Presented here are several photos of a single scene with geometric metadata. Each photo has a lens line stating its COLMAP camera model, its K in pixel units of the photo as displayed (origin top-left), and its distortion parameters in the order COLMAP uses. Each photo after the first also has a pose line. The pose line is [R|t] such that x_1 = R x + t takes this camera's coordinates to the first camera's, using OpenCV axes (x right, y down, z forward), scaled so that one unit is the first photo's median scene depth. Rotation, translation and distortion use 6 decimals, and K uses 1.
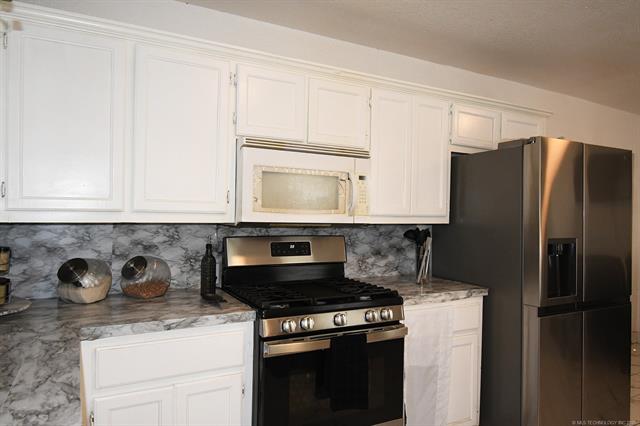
lens RADIAL K [[444.9, 0, 319.0], [0, 444.9, 209.8], [0, 0, 1]] dist [-0.008617, 0.006919]
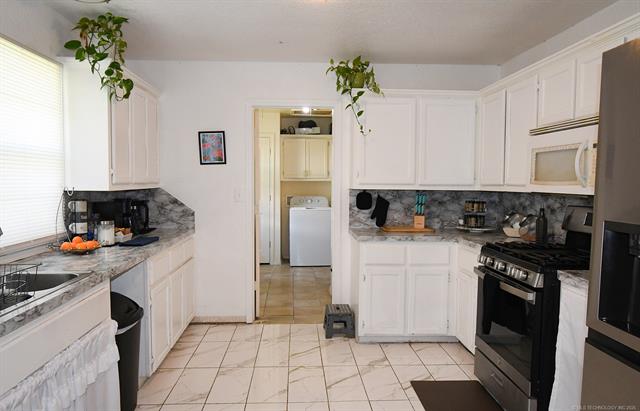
lens RADIAL K [[458.1, 0, 321.7], [0, 458.1, 203.3], [0, 0, 1]] dist [-0.009485, -0.007519]
pose [[-0.449651, 0.012231, -0.893121, 1.287013], [-0.023490, 0.999398, 0.025513, 0.039648], [0.892896, 0.032451, -0.449093, 0.991569]]
